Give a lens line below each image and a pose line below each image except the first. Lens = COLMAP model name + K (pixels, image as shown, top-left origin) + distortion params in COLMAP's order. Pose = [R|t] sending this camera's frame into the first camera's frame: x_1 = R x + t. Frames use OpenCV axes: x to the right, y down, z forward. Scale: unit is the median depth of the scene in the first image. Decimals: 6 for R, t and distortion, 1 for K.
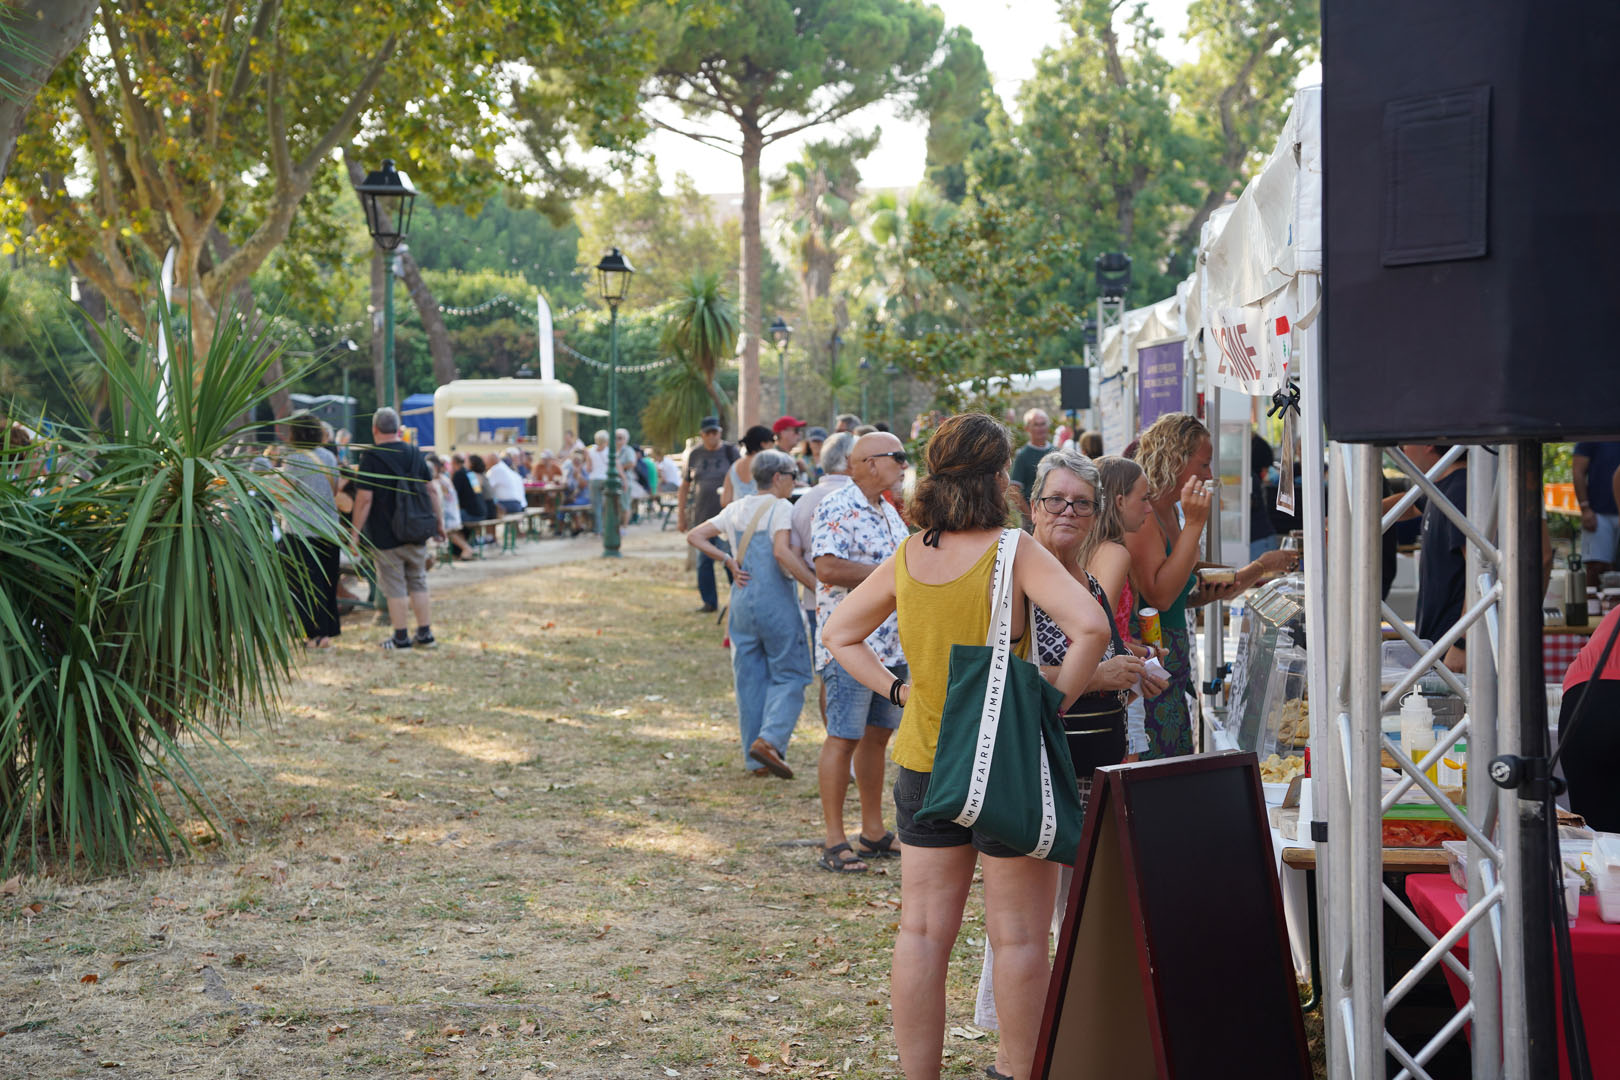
lens RADIAL K [[2541.7, 0, 810.0], [0, 2541.7, 540.0], [0, 0, 1]] dist [0.251703, 0.034192]
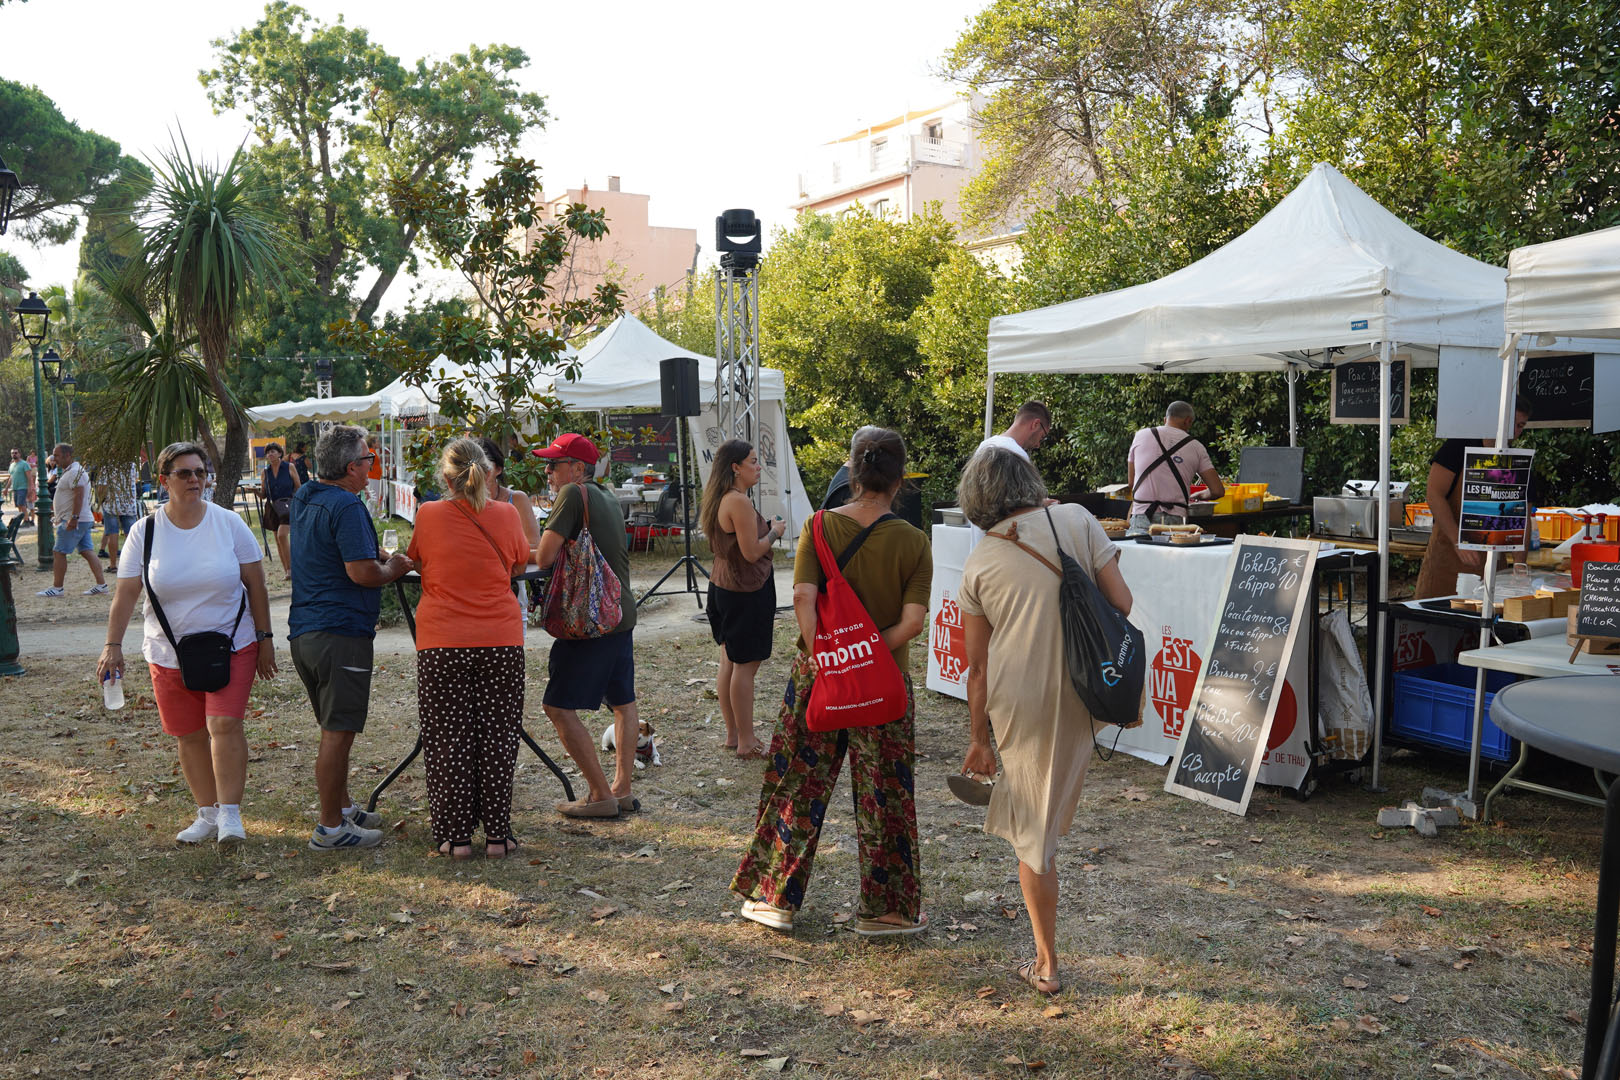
lens RADIAL K [[1322.4, 0, 810.0], [0, 1322.4, 540.0], [0, 0, 1]] dist [-0.234983, 0.220280]
pose [[0.816282, -0.049200, 0.575554, -0.035399], [0.035135, 0.998750, 0.035544, -0.010933], [-0.576584, -0.008792, 0.816991, 0.266133]]
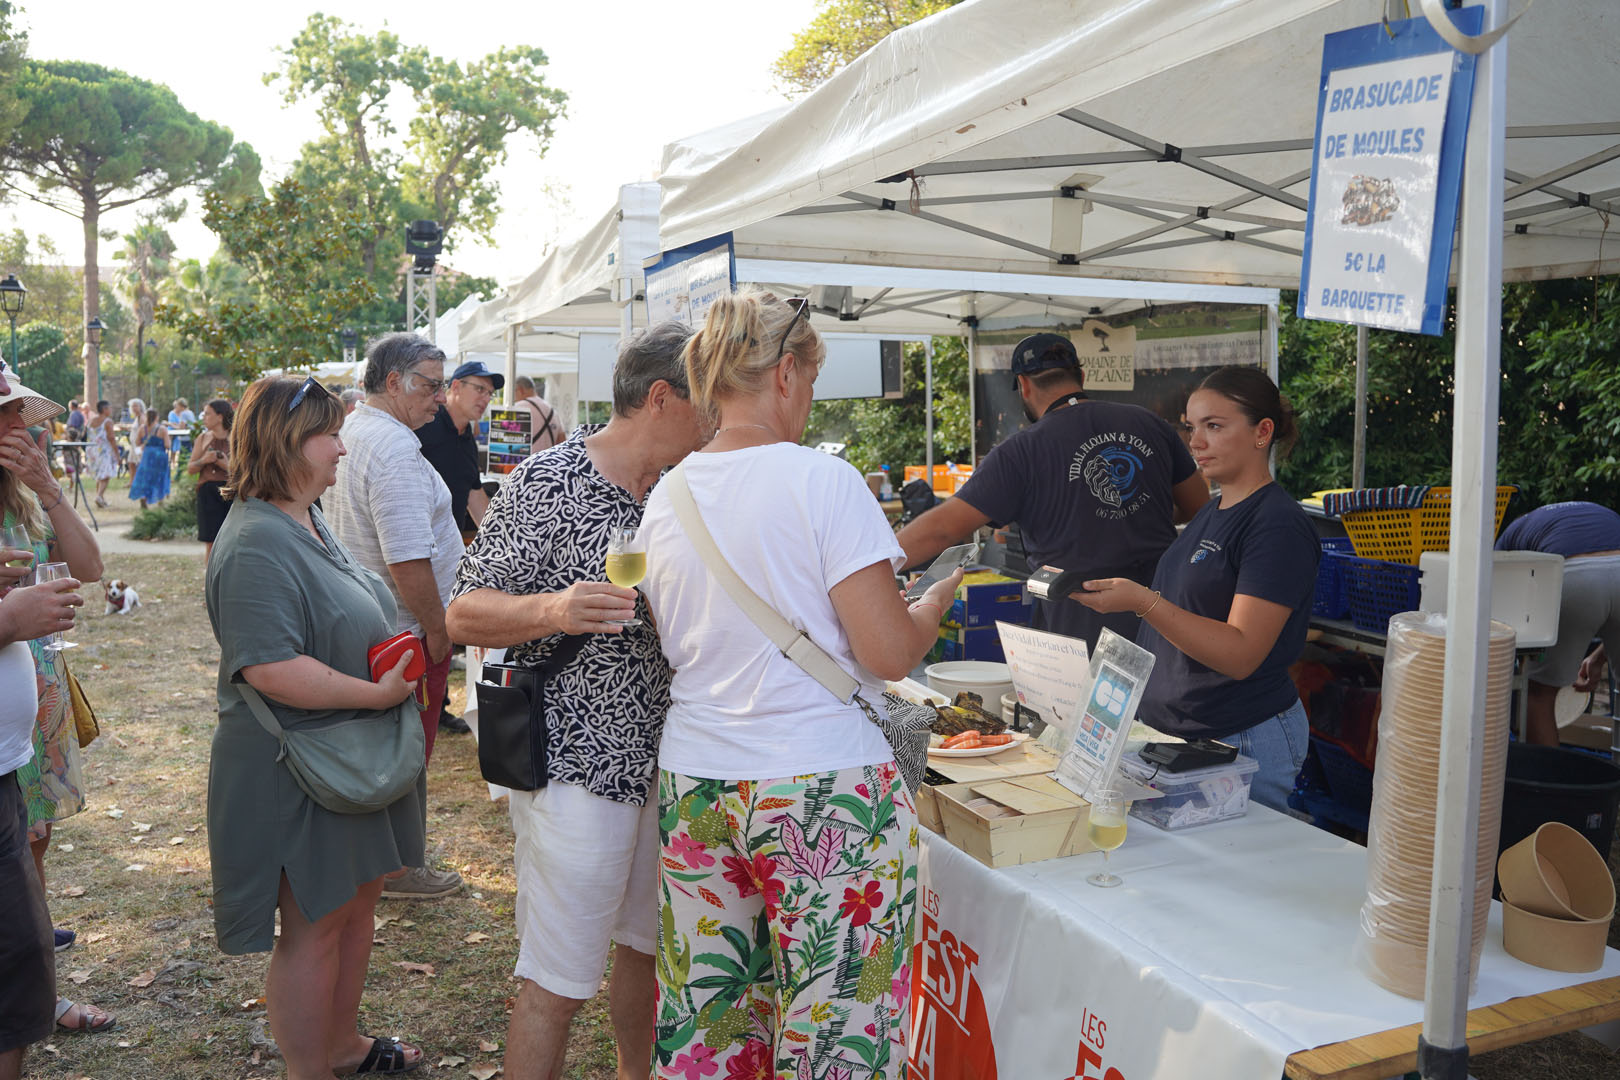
lens RADIAL K [[1300.9, 0, 810.0], [0, 1300.9, 540.0], [0, 0, 1]] dist [-0.189220, 0.150851]
pose [[0.886262, -0.030027, 0.462211, 0.009340], [0.005468, 0.998505, 0.054382, -0.007139], [-0.463153, -0.045670, 0.885101, 0.201715]]
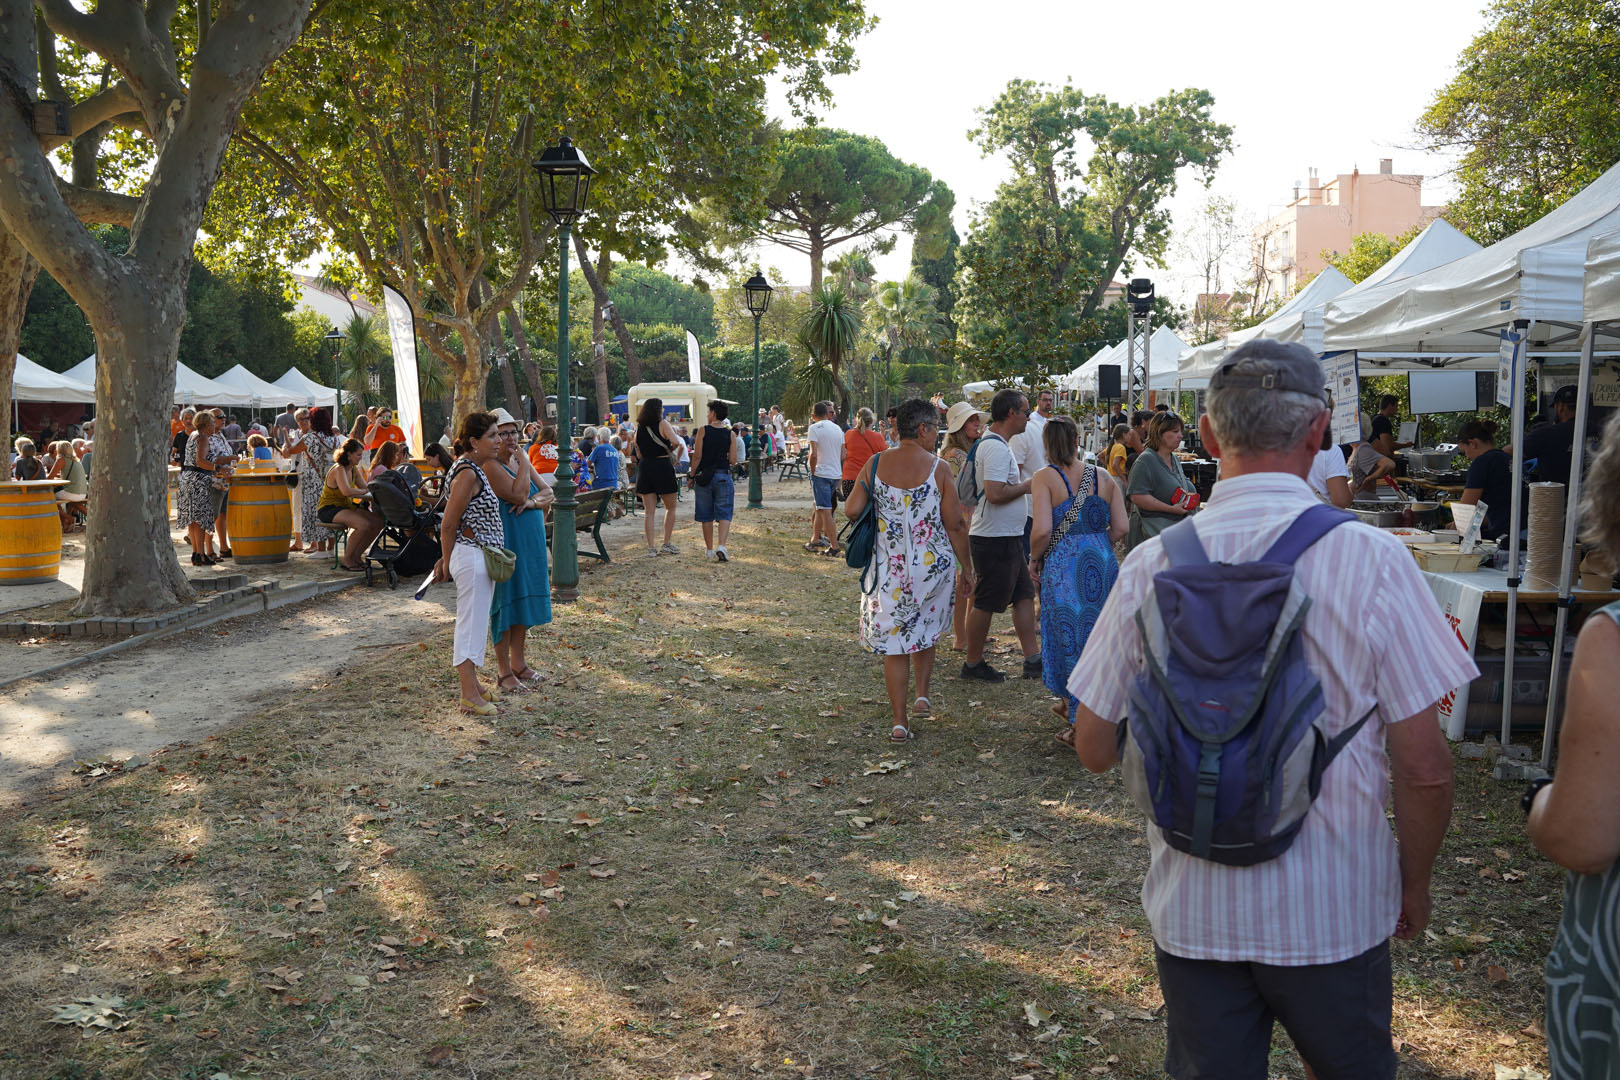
lens RADIAL K [[1300.9, 0, 810.0], [0, 1300.9, 540.0], [0, 0, 1]] dist [-0.189220, 0.150851]
pose [[0.999925, 0.004855, -0.011287, -0.016902], [-0.004266, 0.998655, 0.051679, -0.004643], [0.011522, -0.051627, 0.998600, 0.135241]]
